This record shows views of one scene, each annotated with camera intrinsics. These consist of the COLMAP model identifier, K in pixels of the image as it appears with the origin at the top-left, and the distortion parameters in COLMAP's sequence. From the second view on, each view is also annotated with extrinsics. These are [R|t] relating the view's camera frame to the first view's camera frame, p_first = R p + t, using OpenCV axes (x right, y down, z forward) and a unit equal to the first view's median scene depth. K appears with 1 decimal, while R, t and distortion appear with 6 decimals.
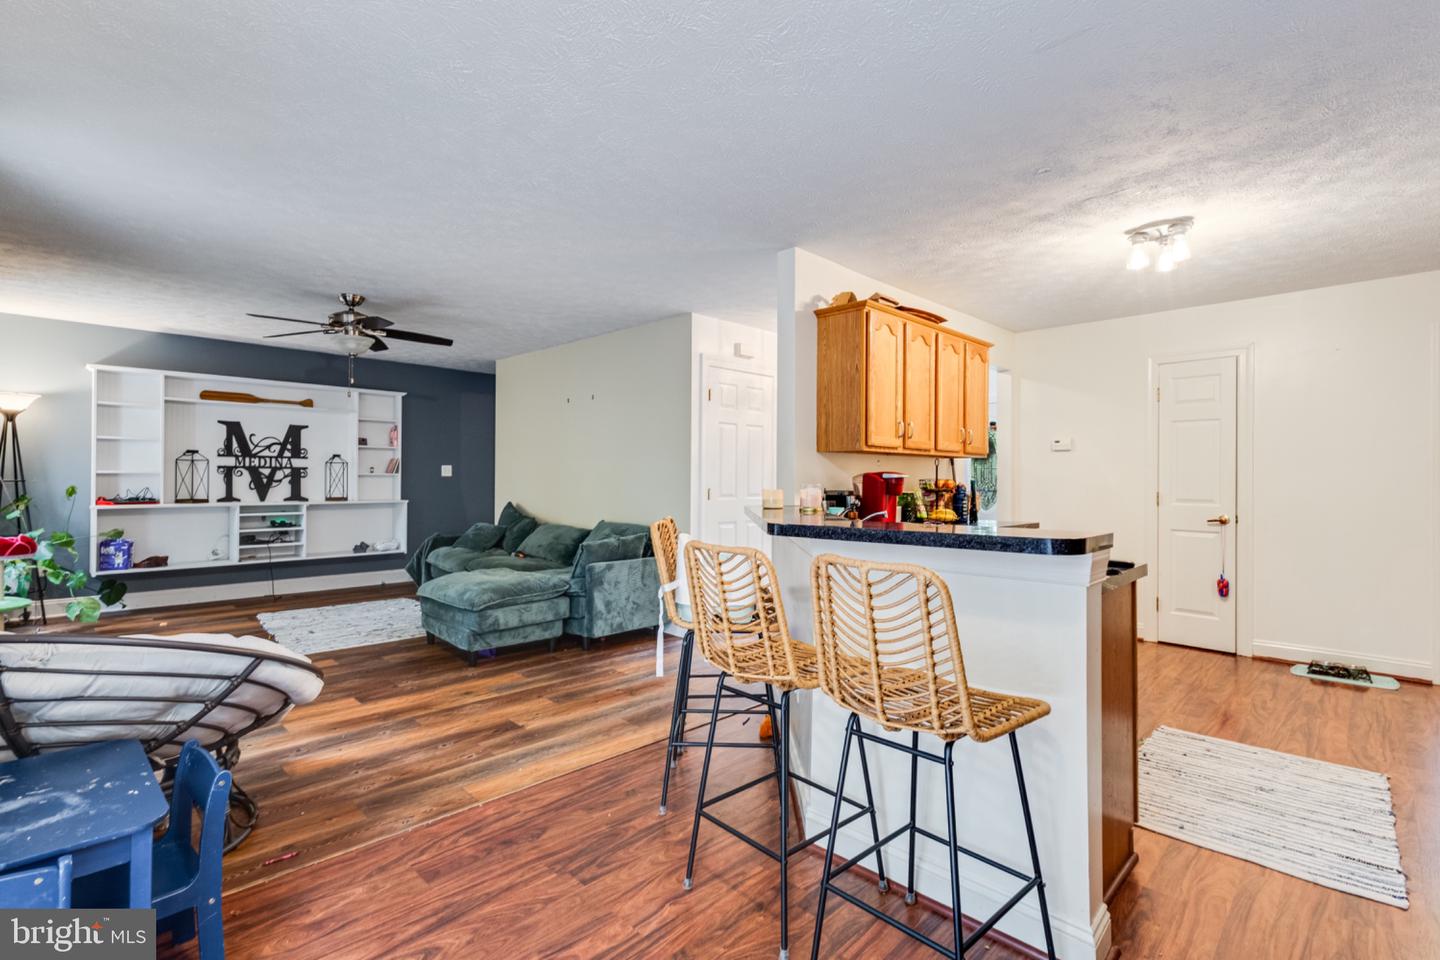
lens RADIAL K [[668.1, 0, 721.3], [0, 668.1, 477.4], [0, 0, 1]] dist [-0.001481, 0.001328]
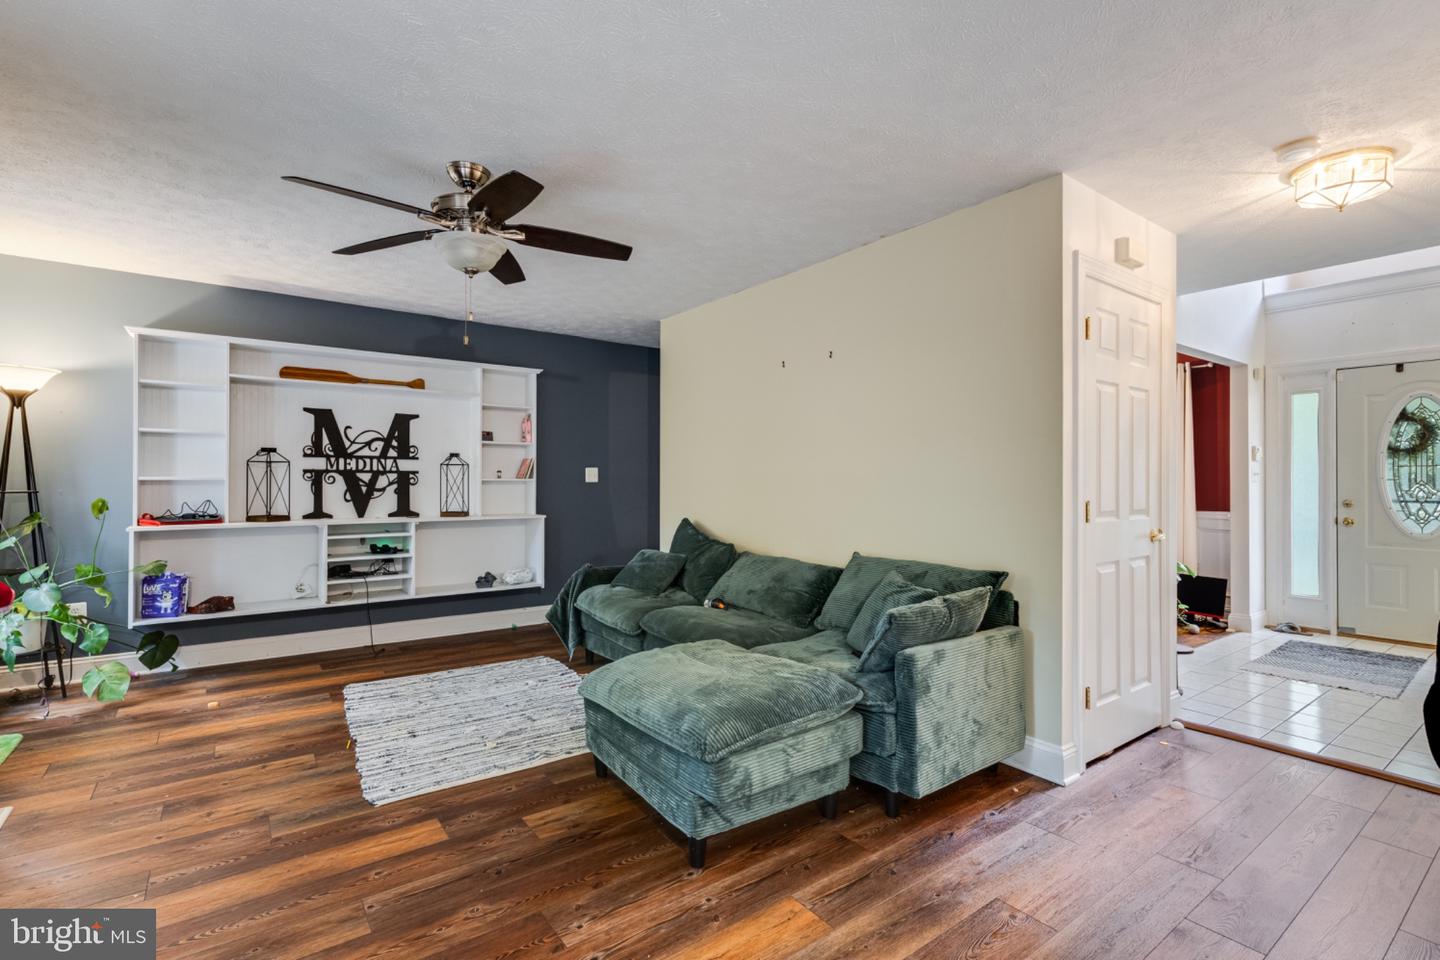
lens RADIAL K [[668.1, 0, 720.2], [0, 668.1, 480.7], [0, 0, 1]] dist [-0.001481, 0.001328]
pose [[0.987668, -0.006130, -0.156444, -0.201173], [0.005614, 0.999977, -0.003742, 0.000179], [0.156463, 0.002817, 0.987680, 0.373163]]
